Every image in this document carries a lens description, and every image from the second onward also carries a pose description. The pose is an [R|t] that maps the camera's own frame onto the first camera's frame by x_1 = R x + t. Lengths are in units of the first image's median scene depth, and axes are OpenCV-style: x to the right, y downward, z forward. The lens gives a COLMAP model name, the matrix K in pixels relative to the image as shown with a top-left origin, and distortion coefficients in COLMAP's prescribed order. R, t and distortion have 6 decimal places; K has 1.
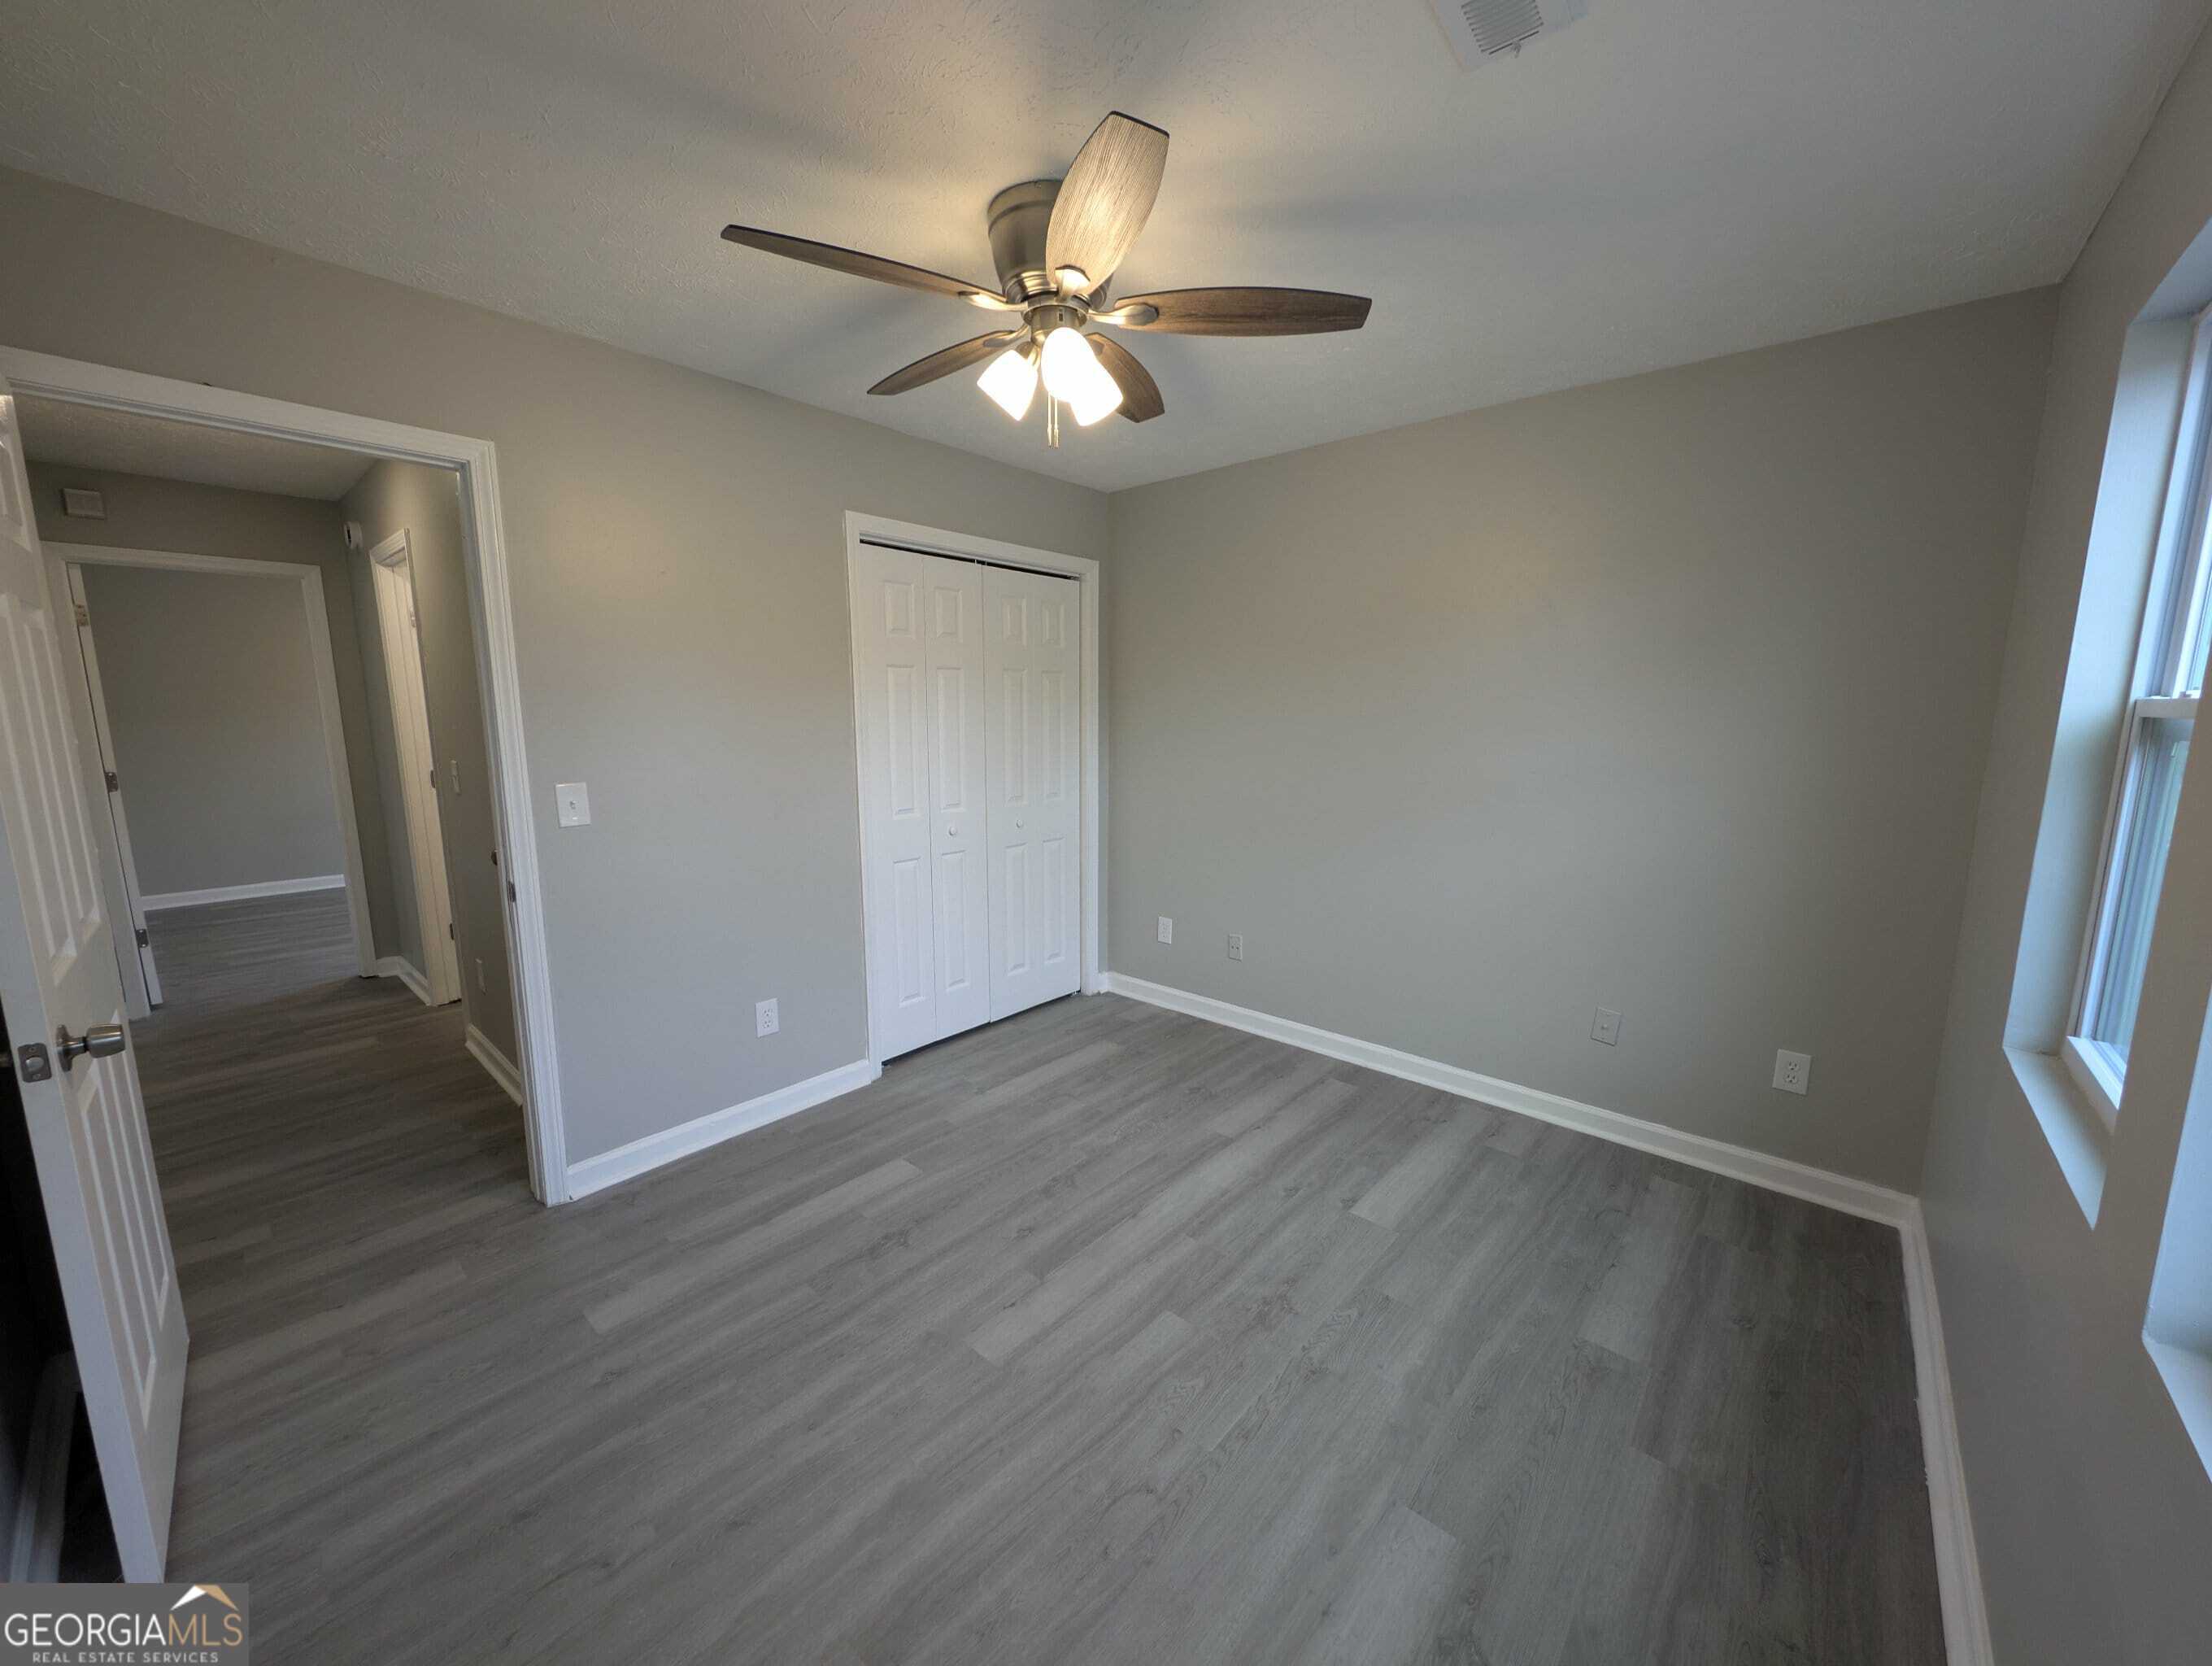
lens RADIAL K [[837.7, 0, 1095.5], [0, 837.7, 841.6], [0, 0, 1]] dist [-0.001176, -0.001208]
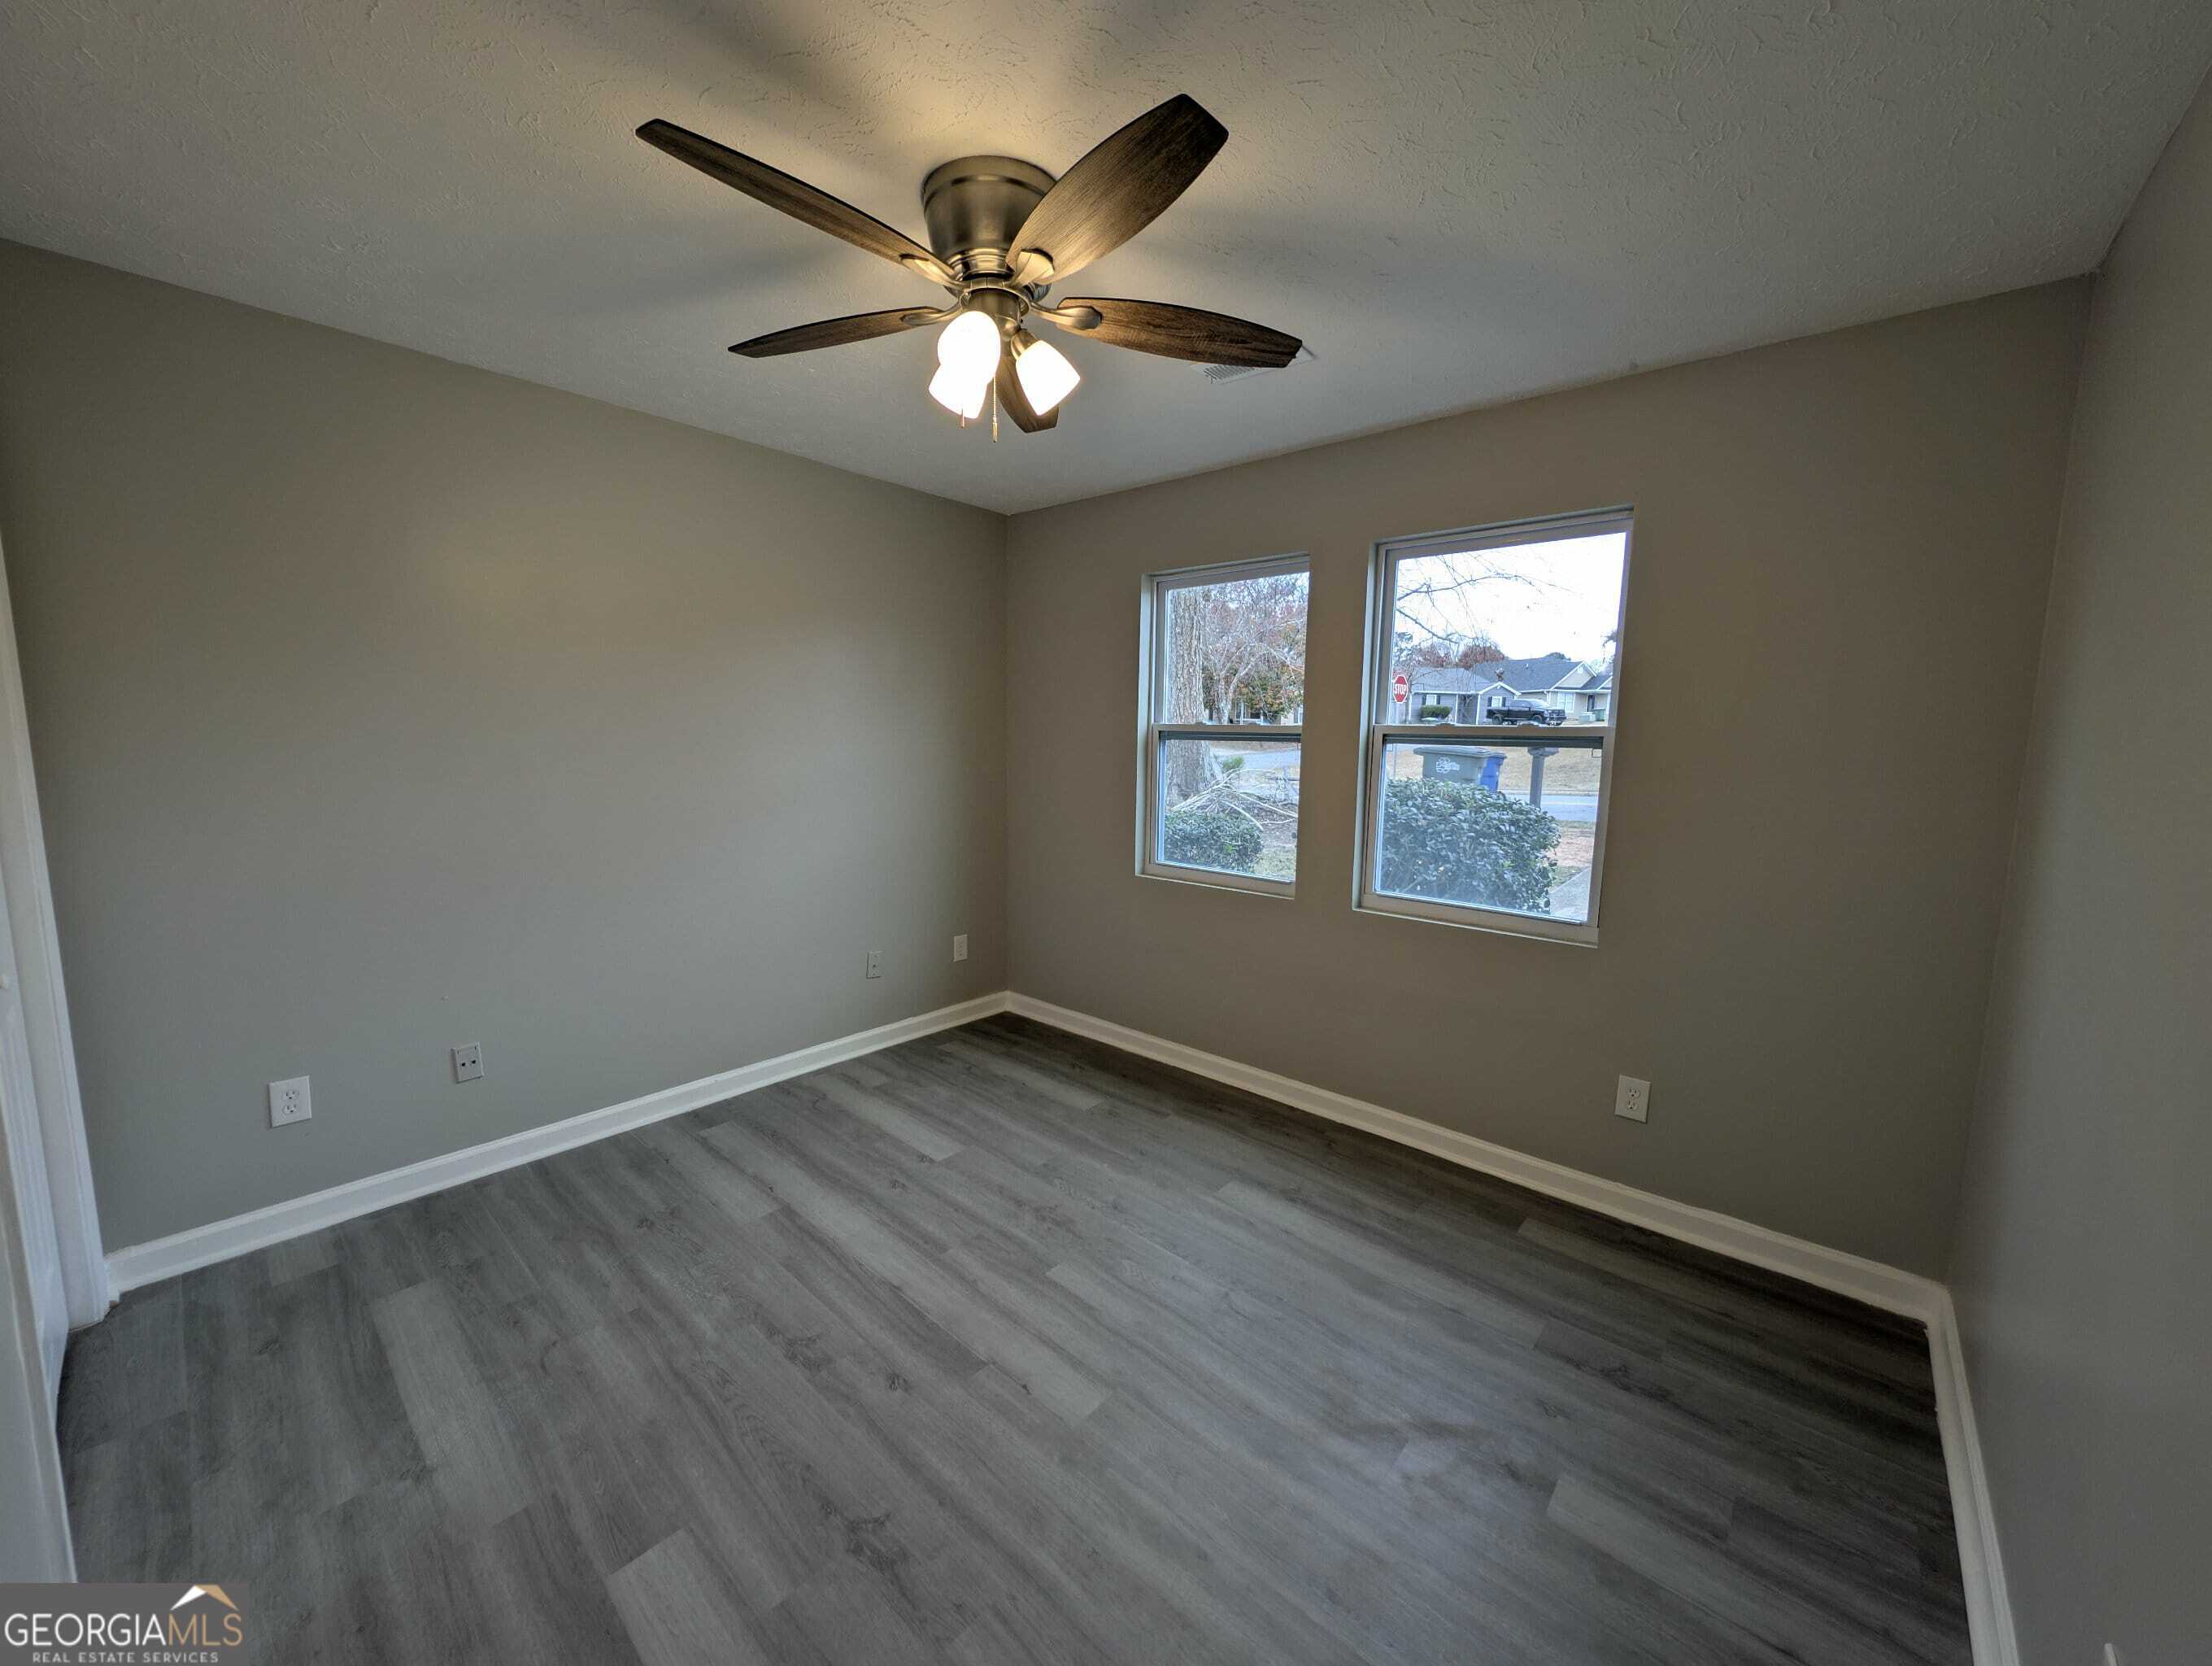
lens RADIAL K [[837.7, 0, 1099.5], [0, 837.7, 819.0], [0, 0, 1]] dist [-0.001176, -0.001208]
pose [[-0.010496, -0.107644, 0.994134, -0.753776], [0.144021, 0.983660, 0.108030, -0.107813], [-0.989519, 0.144310, 0.005179, 0.671508]]
